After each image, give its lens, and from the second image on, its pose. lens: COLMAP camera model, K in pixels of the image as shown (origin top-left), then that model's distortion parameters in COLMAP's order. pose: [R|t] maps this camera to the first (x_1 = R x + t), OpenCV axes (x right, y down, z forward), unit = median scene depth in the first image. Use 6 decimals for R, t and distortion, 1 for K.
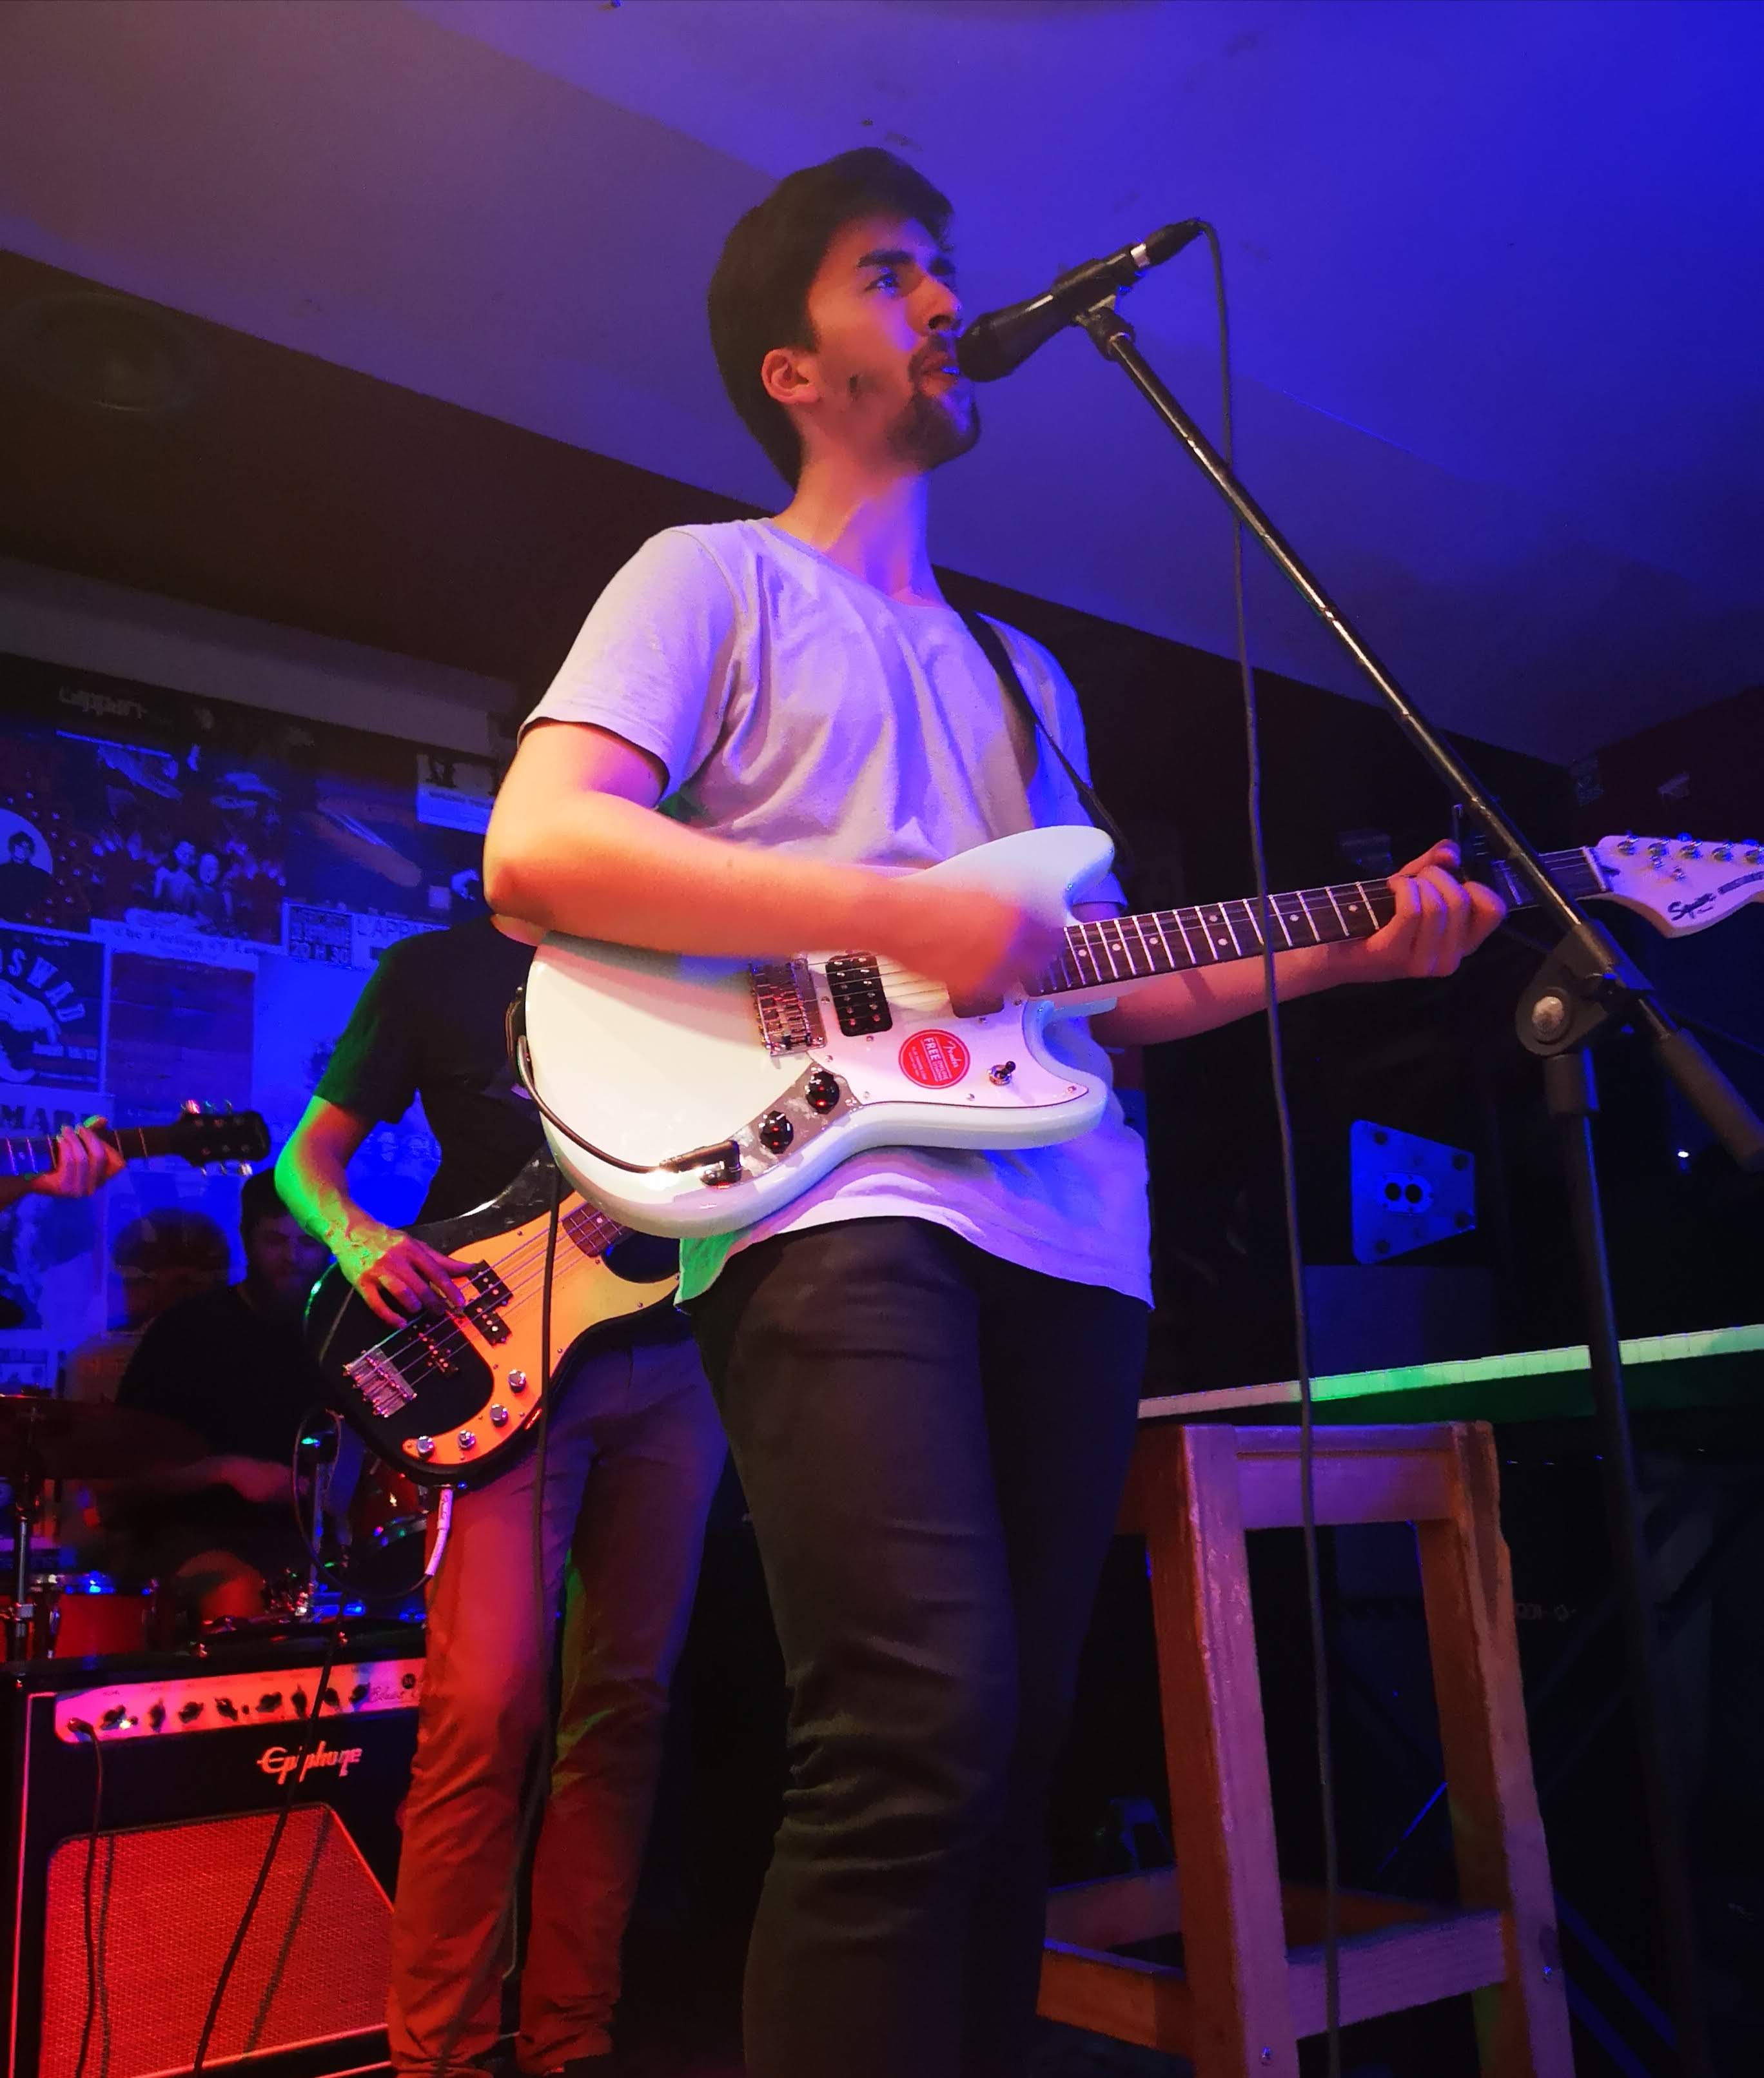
lens RADIAL K [[1796.7, 0, 880.9], [0, 1796.7, 1180.6], [0, 0, 1]] dist [0.017247, -0.006138]
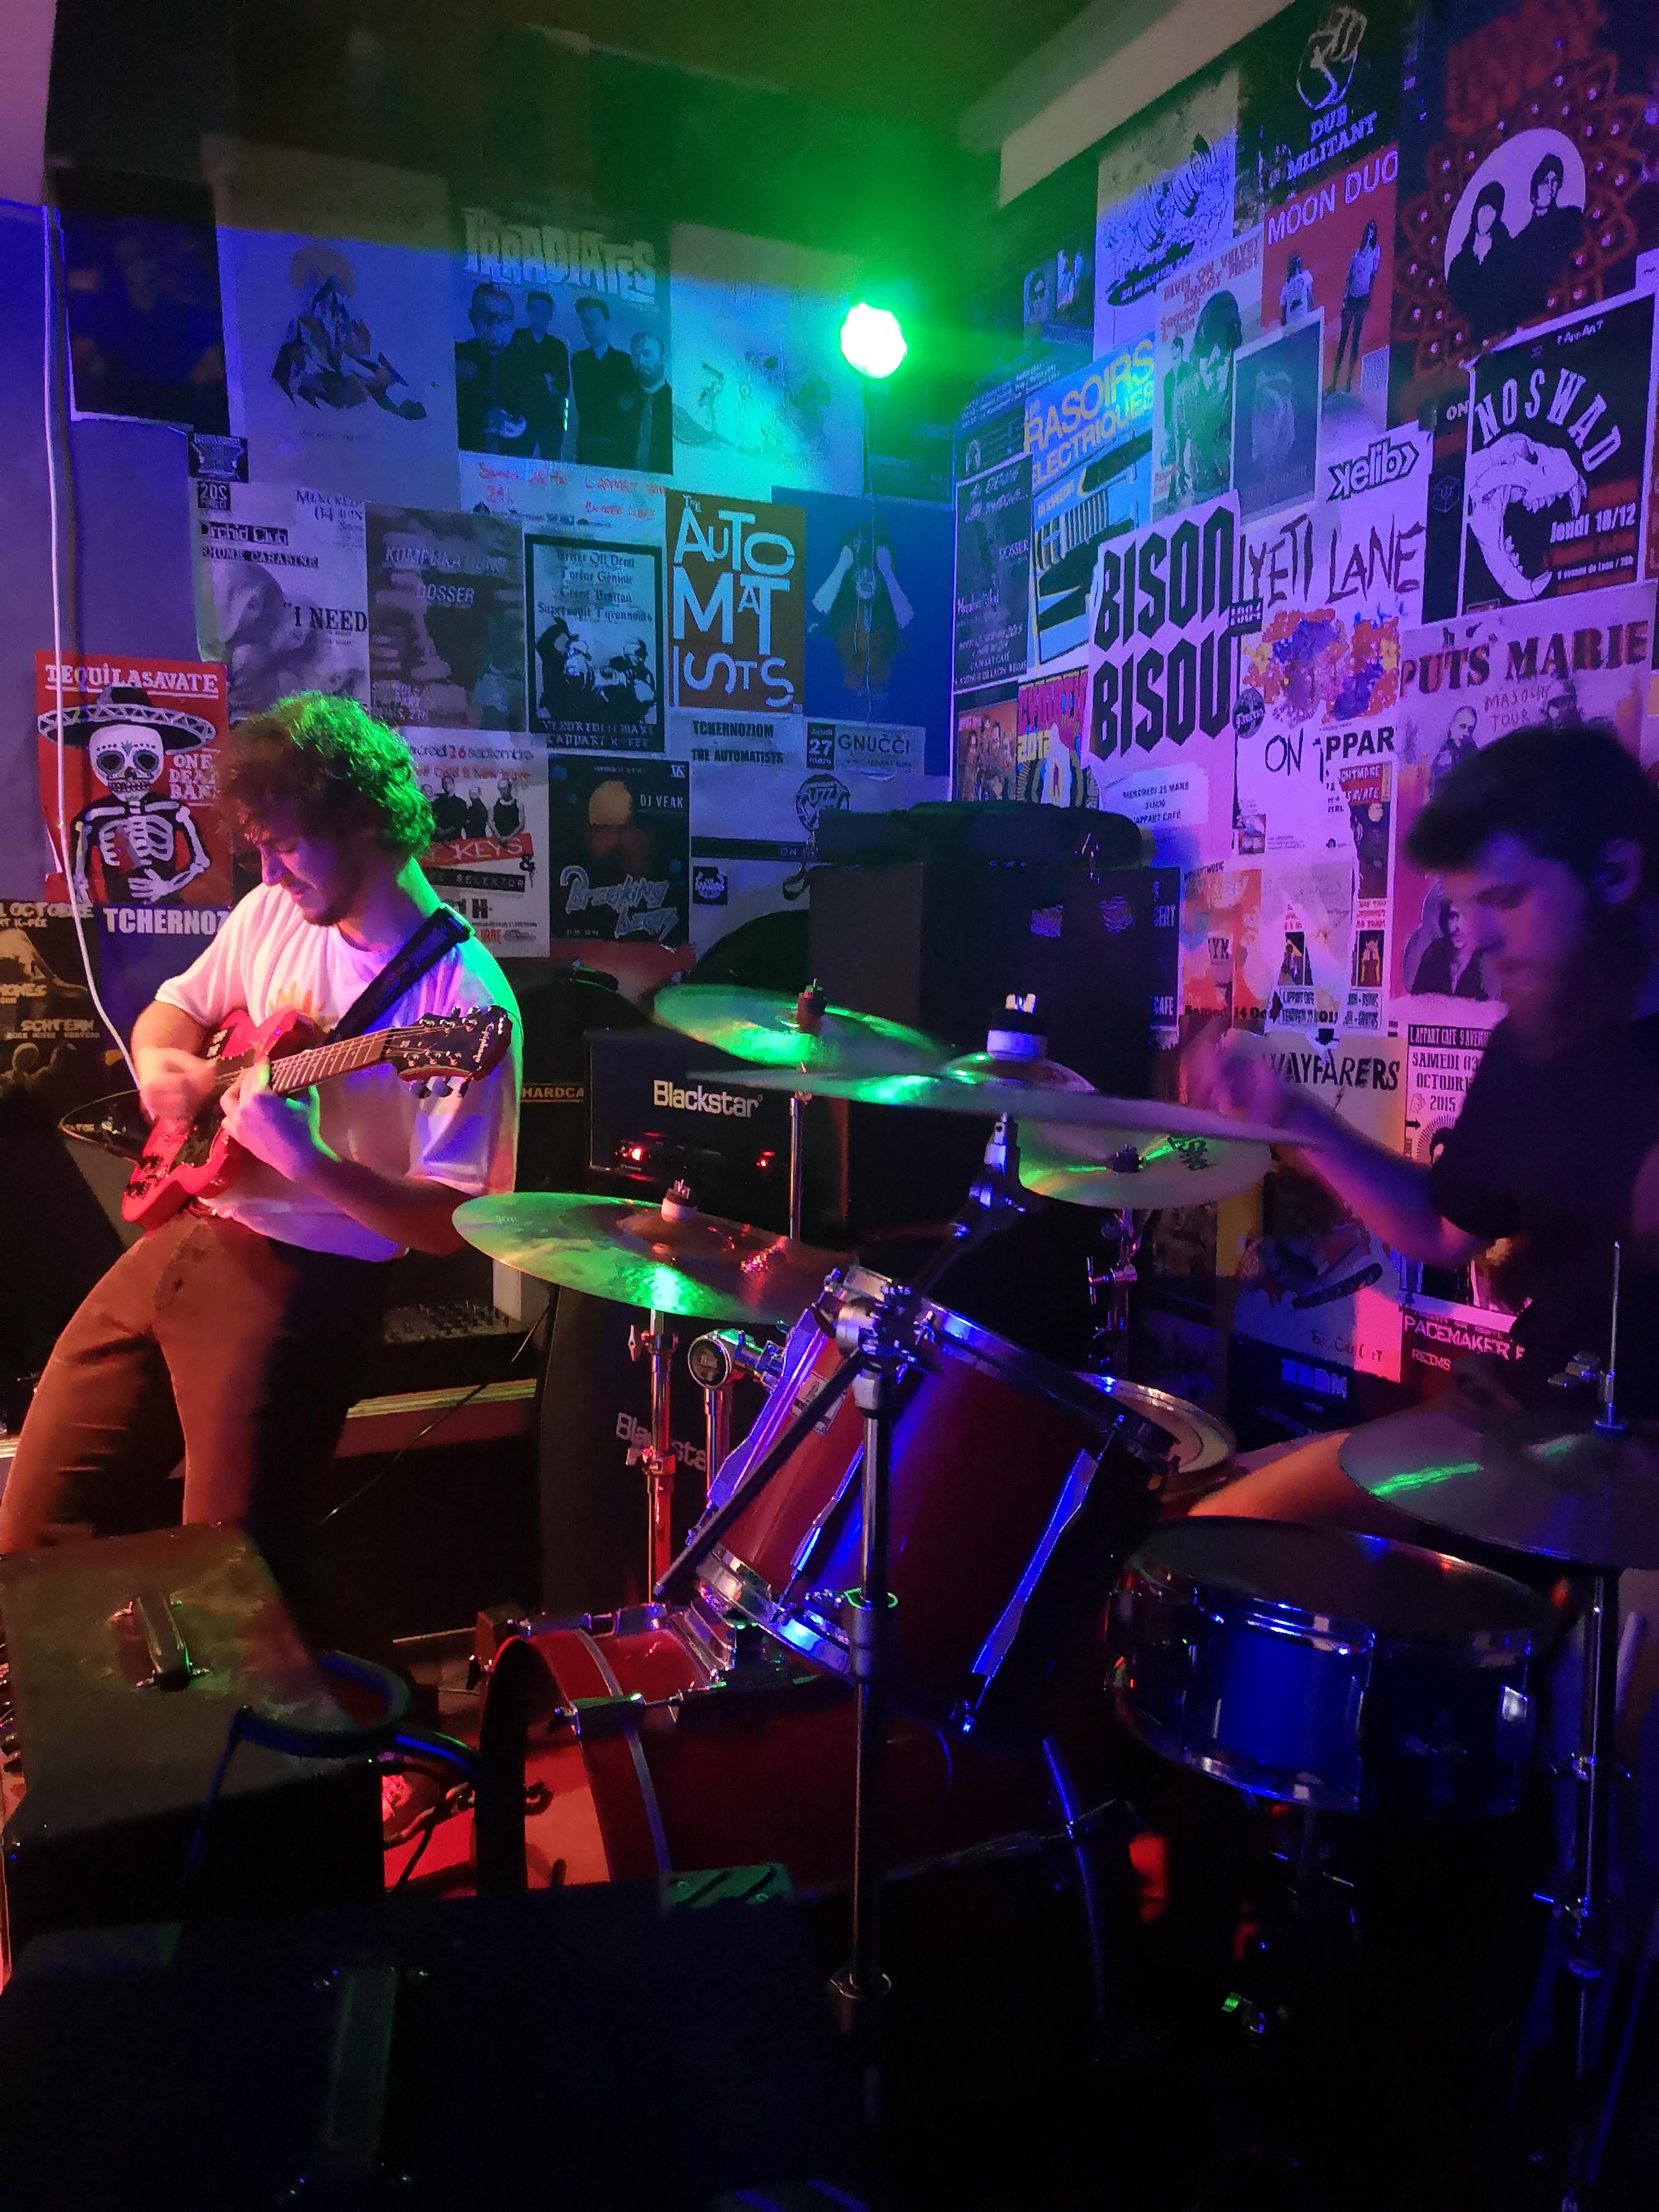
lens RADIAL K [[1717.6, 0, 831.2], [0, 1717.6, 1101.1], [0, 0, 1]] dist [0.067832, -0.078753]
pose [[-0.168879, 0.135966, -0.976214, 0.162340], [0.177444, 0.978451, 0.105581, 0.008249], [0.969533, -0.155393, -0.189366, 0.816935]]
